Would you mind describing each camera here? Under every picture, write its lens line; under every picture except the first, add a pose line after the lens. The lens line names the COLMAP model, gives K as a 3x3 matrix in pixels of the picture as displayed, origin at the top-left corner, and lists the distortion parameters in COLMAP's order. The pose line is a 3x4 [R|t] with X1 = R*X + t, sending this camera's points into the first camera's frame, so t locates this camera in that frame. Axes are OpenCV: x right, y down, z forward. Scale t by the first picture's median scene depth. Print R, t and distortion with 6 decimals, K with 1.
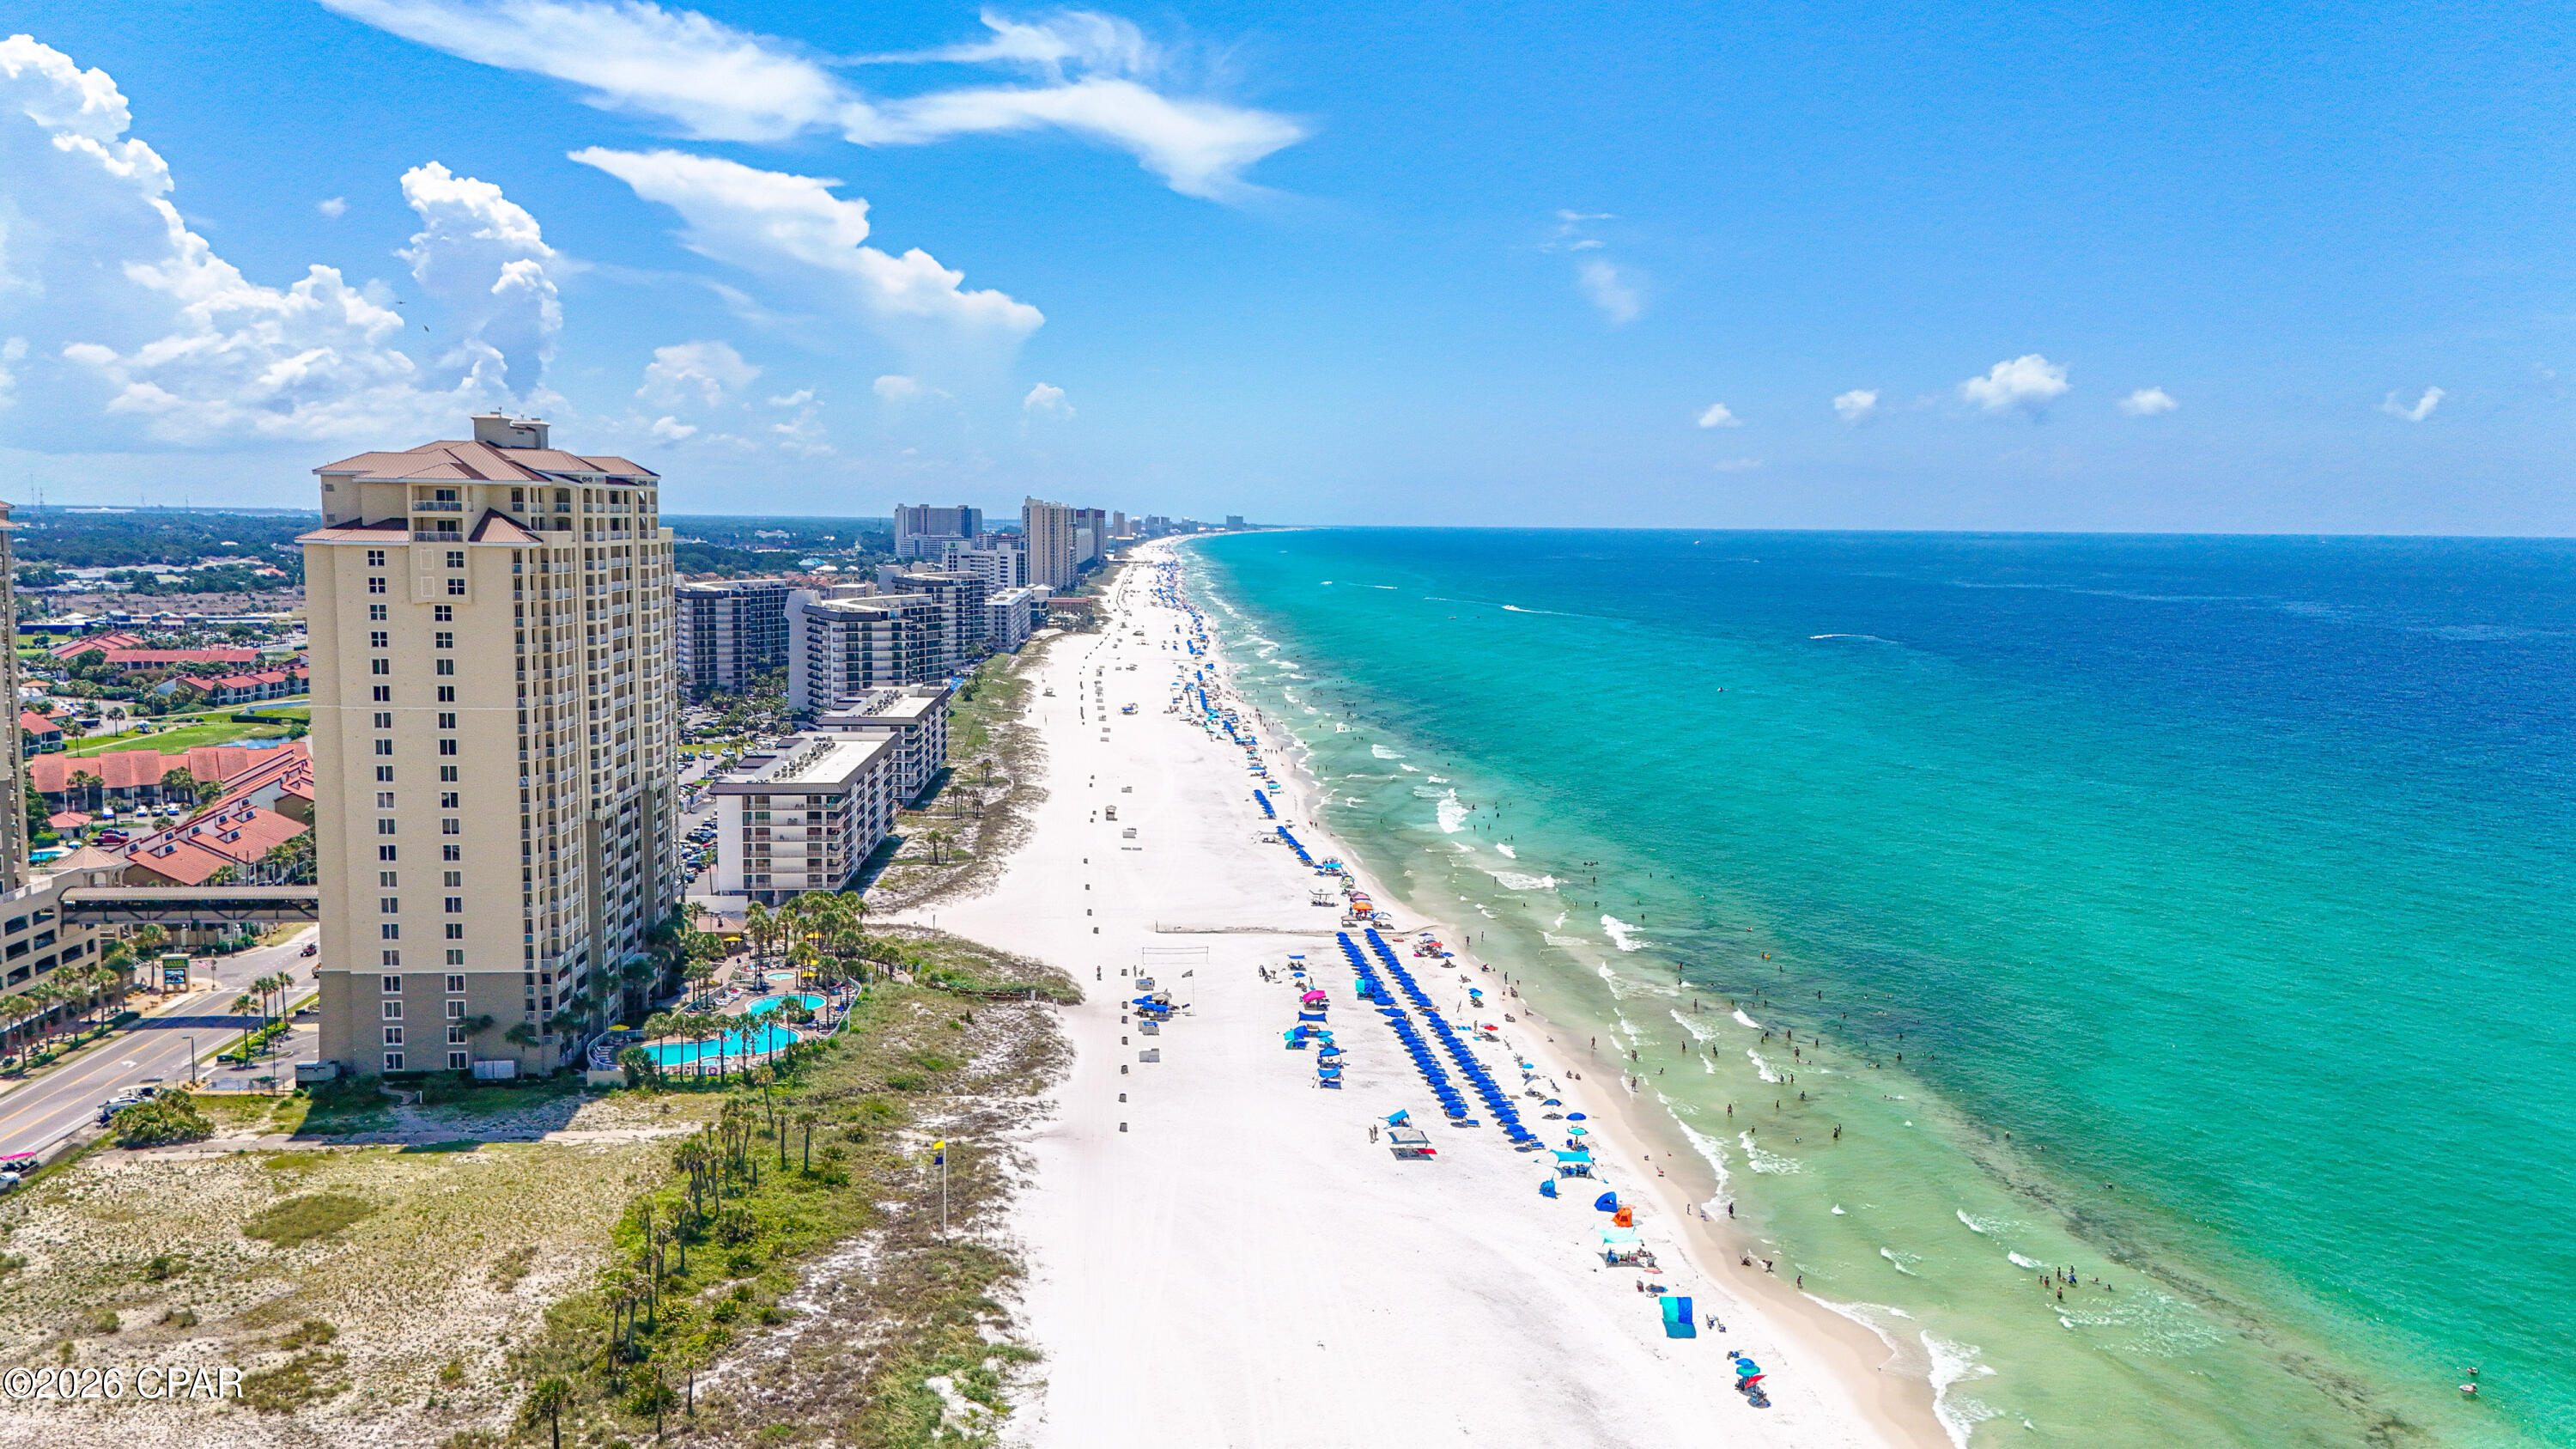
lens RADIAL K [[1898.6, 0, 1285.8], [0, 1898.6, 713.1], [0, 0, 1]] dist [0.066723, -0.055720]
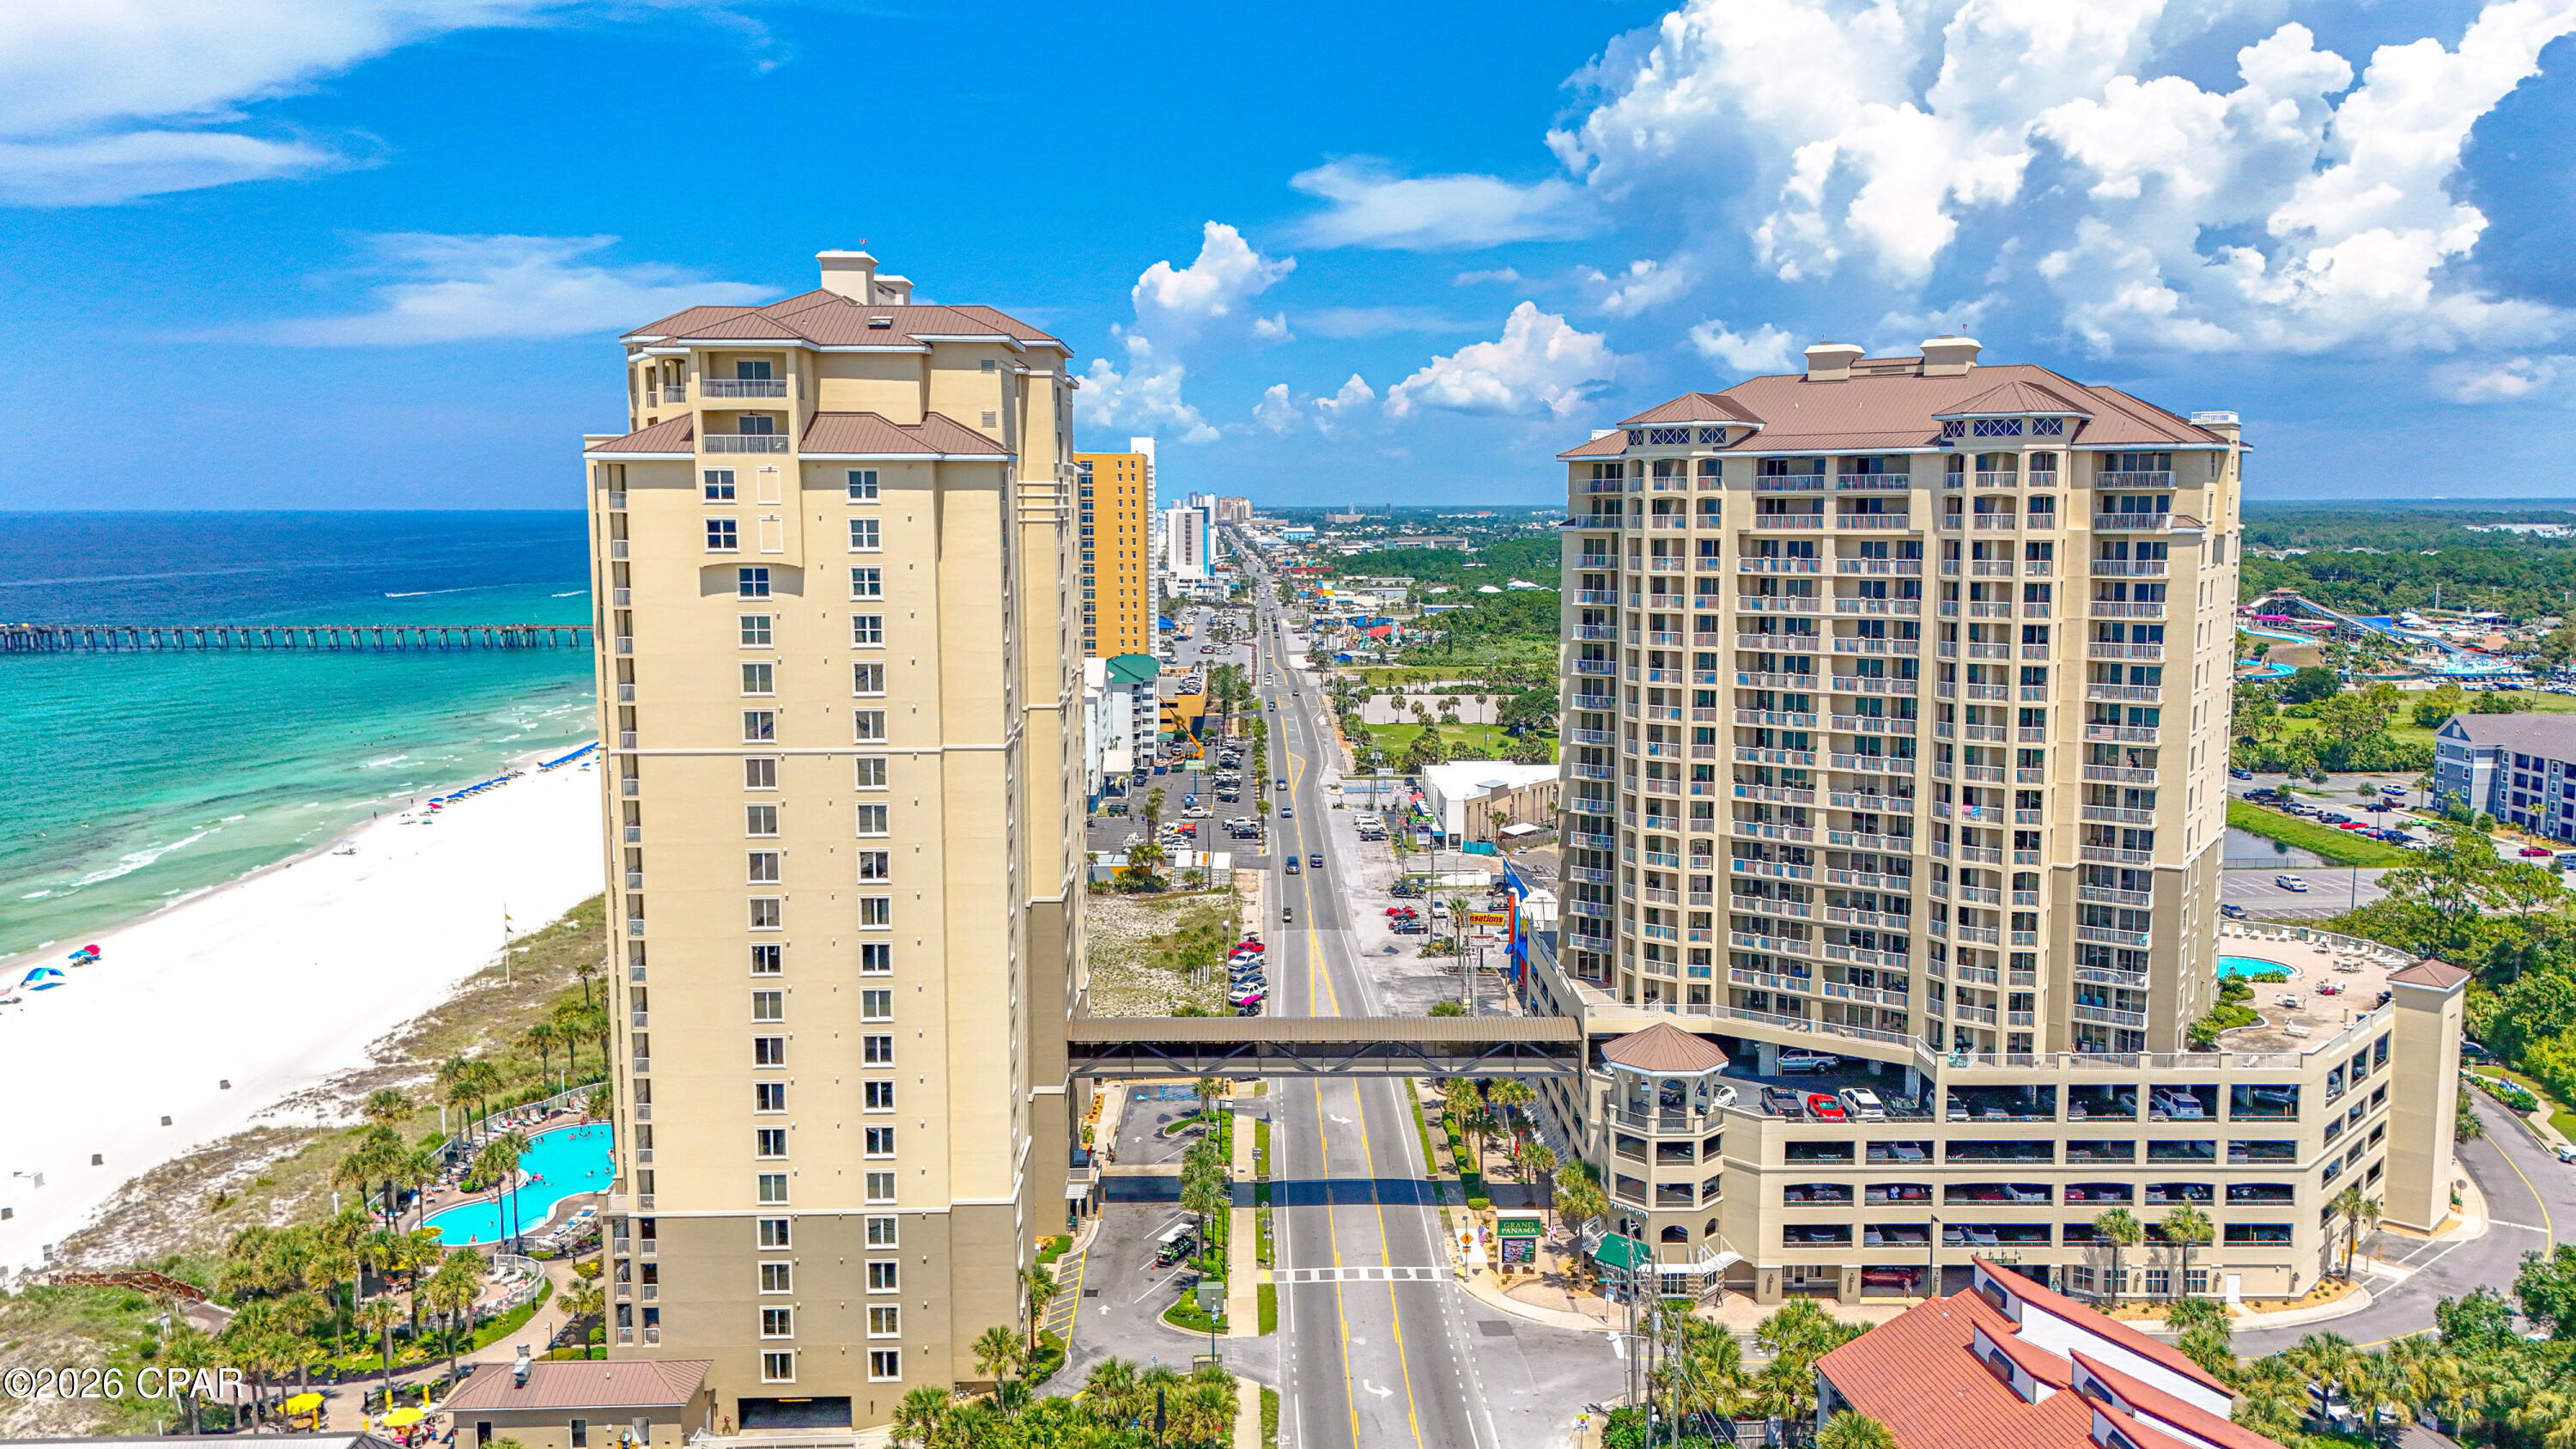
lens RADIAL K [[1898.6, 0, 1282.6], [0, 1898.6, 707.0], [0, 0, 1]] dist [0.066723, -0.055720]
pose [[-0.998568, -0.013593, 0.051750, -0.628706], [-0.002346, 0.977384, 0.211458, -0.160935], [-0.053454, 0.211034, -0.976016, 1.789024]]
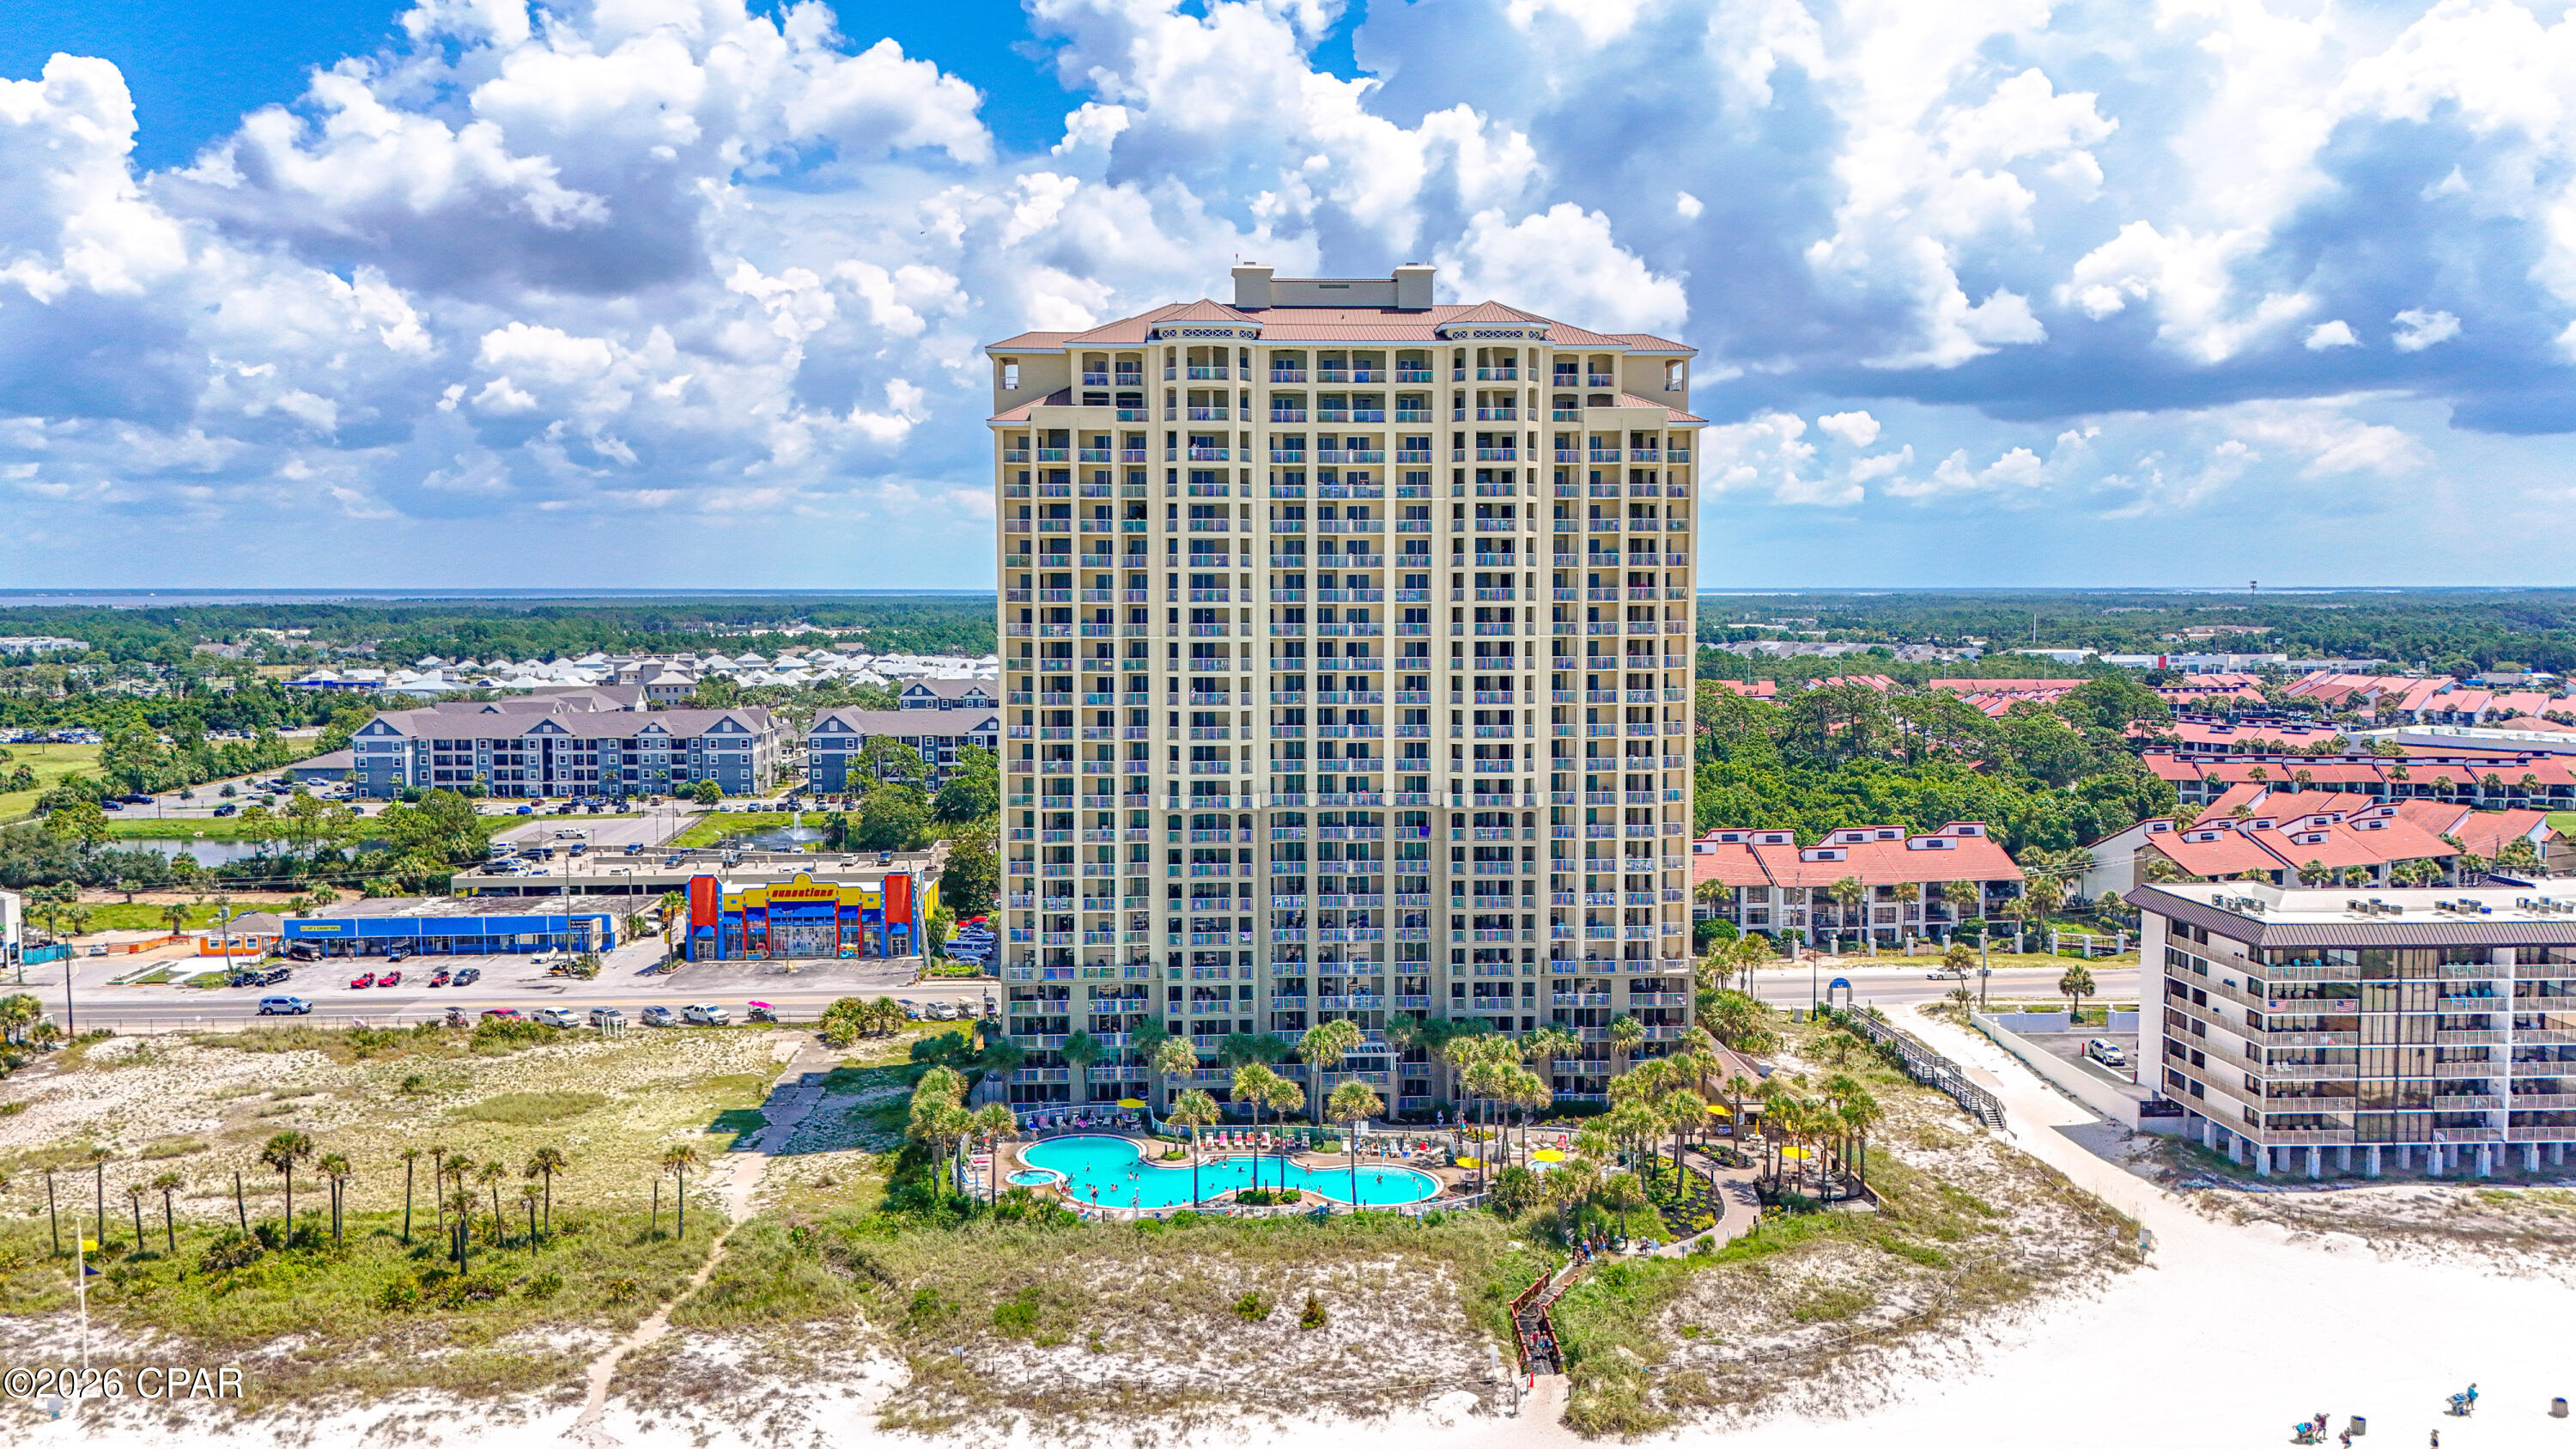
lens RADIAL K [[1898.6, 0, 1281.4], [0, 1898.6, 713.4], [0, 0, 1]] dist [0.066723, -0.055720]
pose [[-0.018447, 0.056781, -0.998216, 0.367589], [-0.102264, 0.993043, 0.058377, -0.027987], [0.994586, 0.103158, -0.012512, 1.110688]]
